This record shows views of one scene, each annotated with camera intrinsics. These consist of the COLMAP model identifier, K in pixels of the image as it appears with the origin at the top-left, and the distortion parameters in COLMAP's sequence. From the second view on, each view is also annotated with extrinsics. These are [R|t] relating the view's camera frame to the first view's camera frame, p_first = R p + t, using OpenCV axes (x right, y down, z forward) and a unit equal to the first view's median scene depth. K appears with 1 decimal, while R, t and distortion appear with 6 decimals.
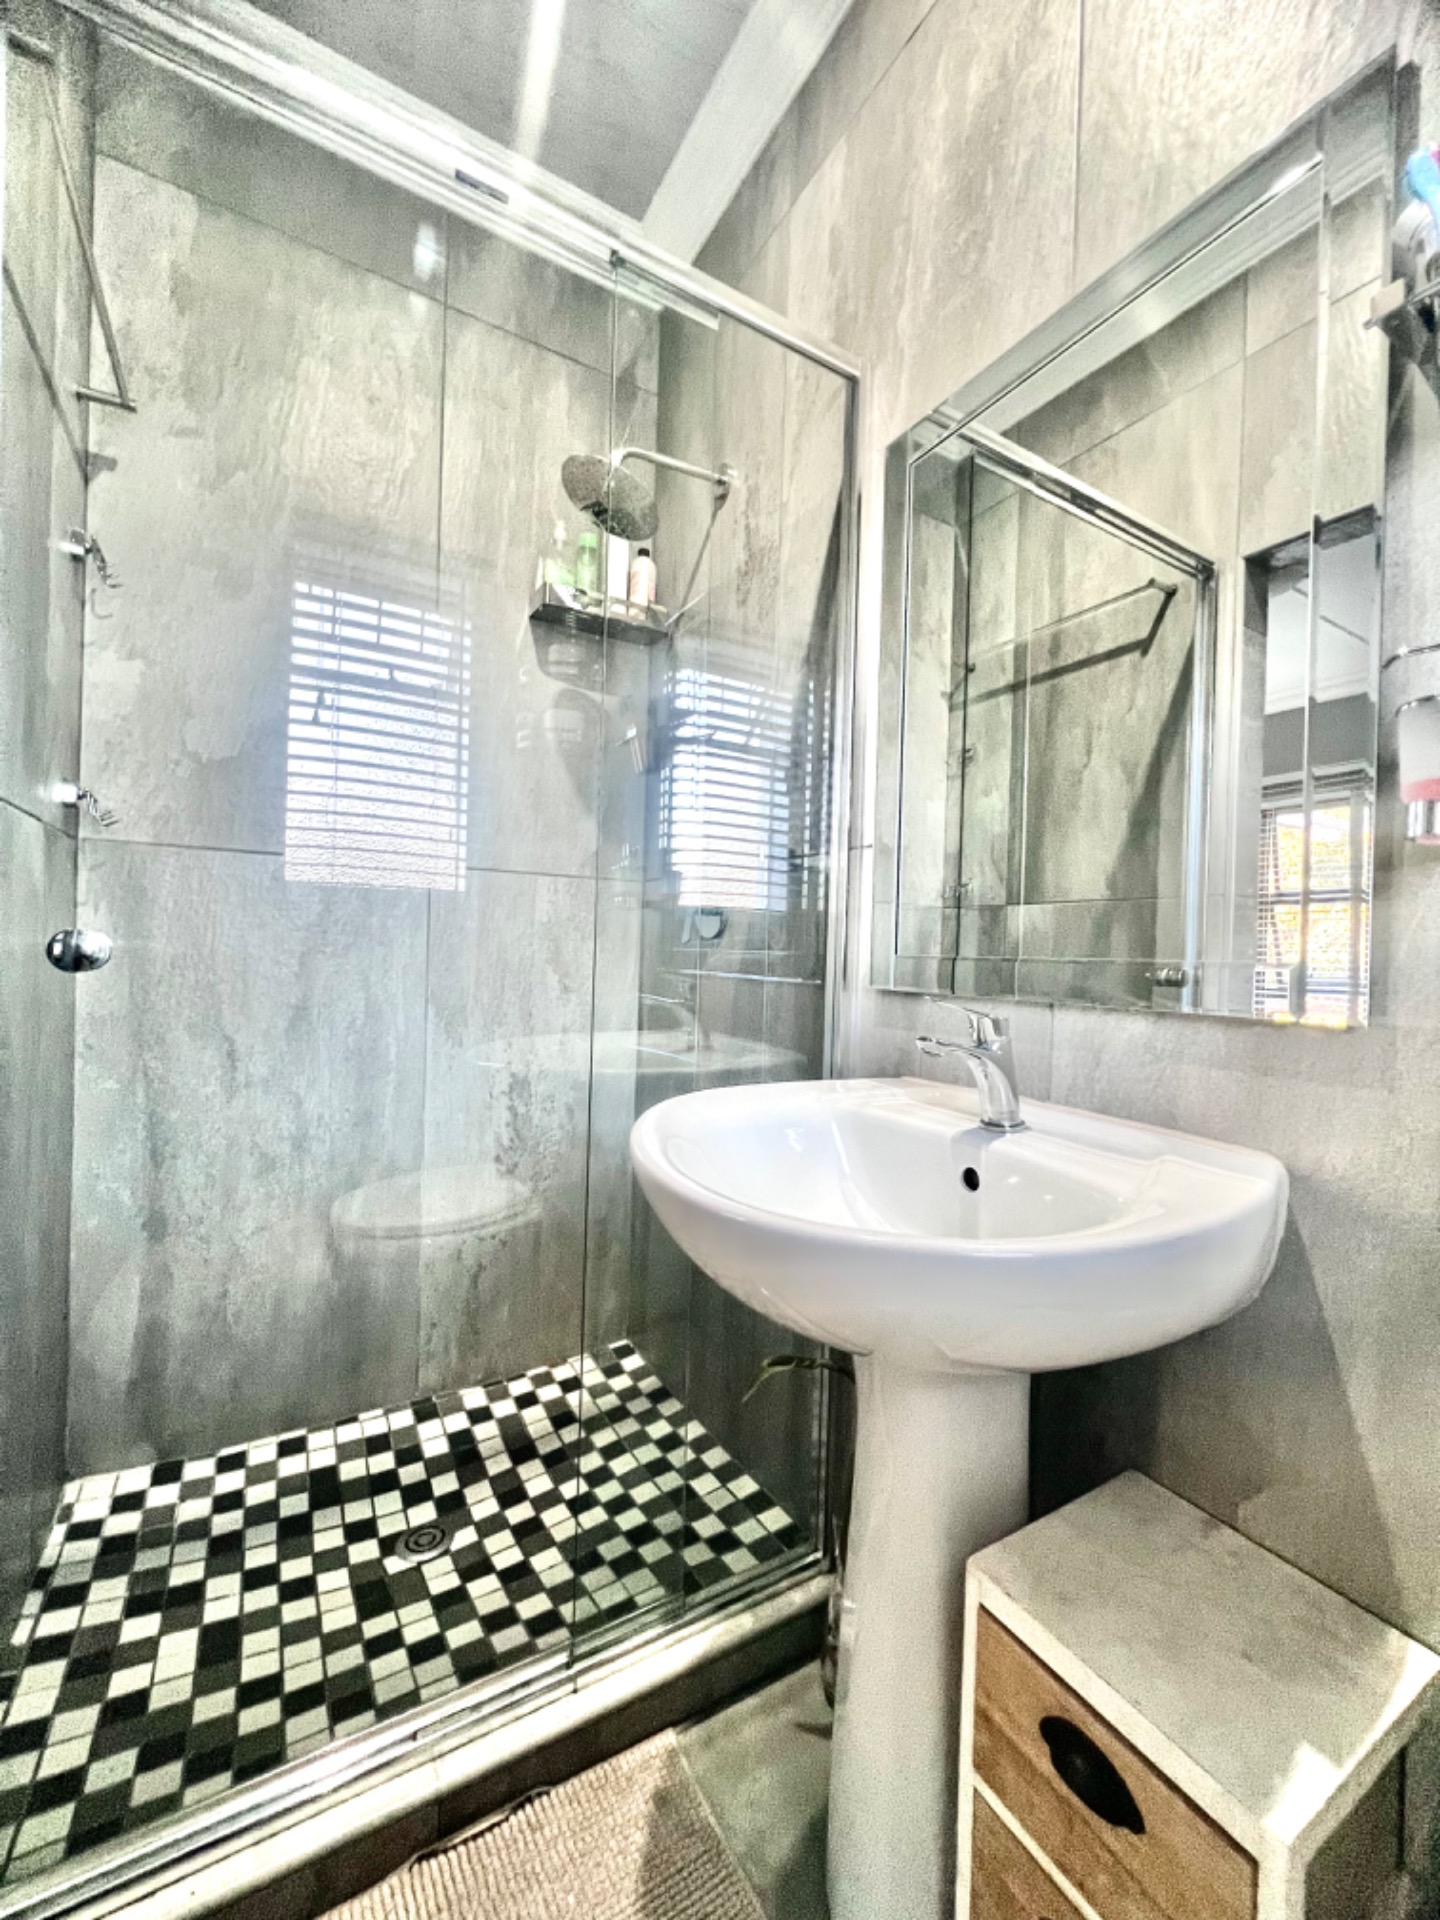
lens RADIAL K [[775.5, 0, 721.5], [0, 775.5, 958.8], [0, 0, 1]] dist [-0.001029, 0.000925]
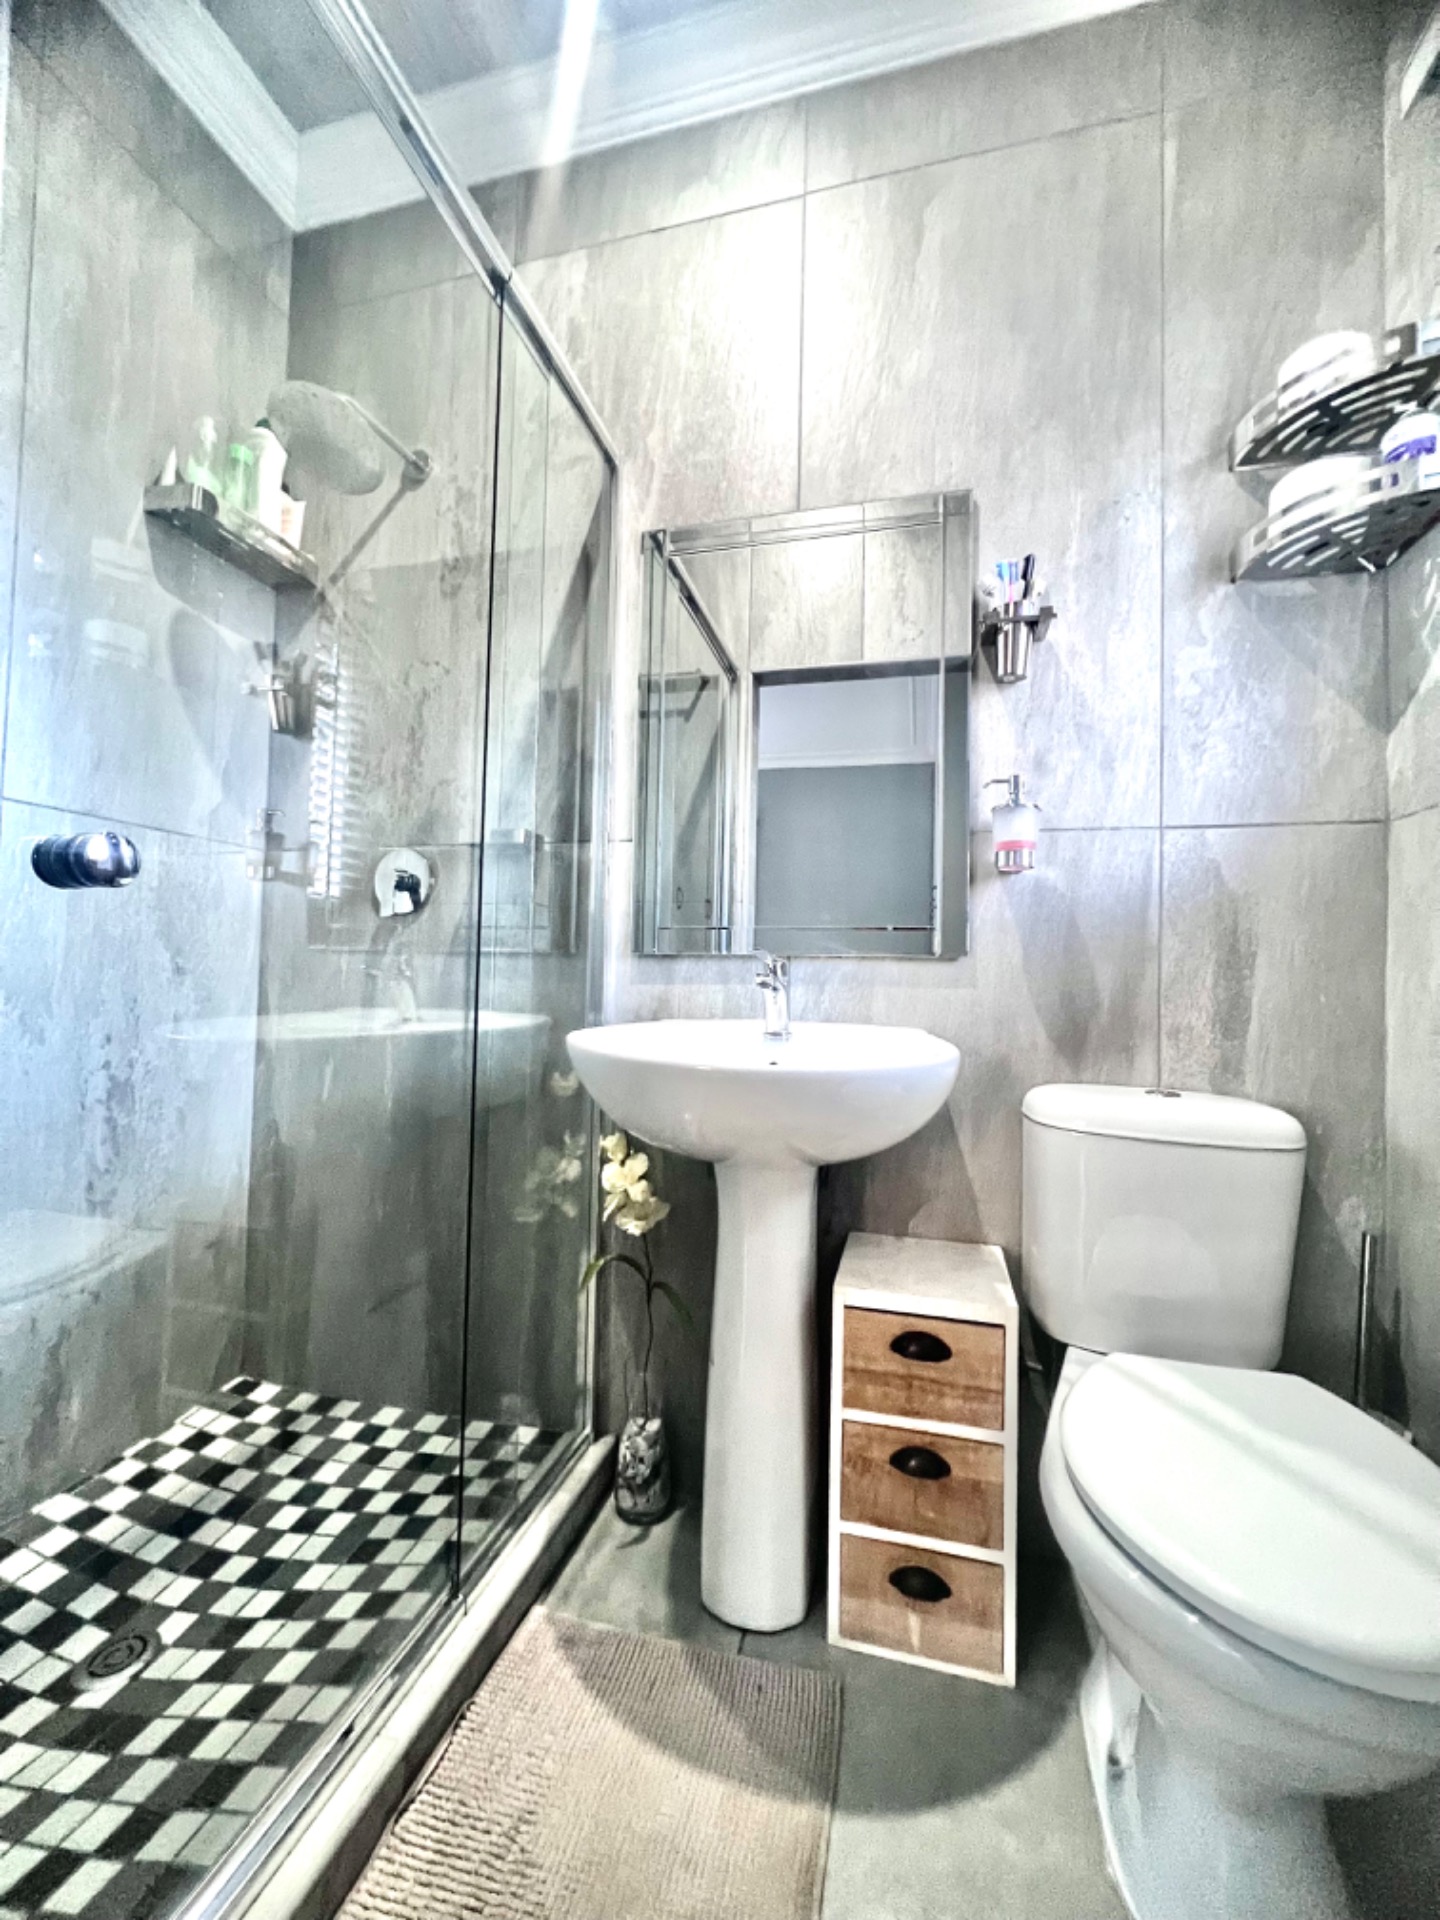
lens RADIAL K [[774.1, 0, 726.3], [0, 774.1, 956.2], [0, 0, 1]] dist [0.001685, -0.000361]
pose [[0.709068, 0.005671, 0.705117, -0.467518], [0.004278, 0.999915, -0.012344, 0.046935], [-0.705127, 0.011769, 0.708983, -0.002443]]
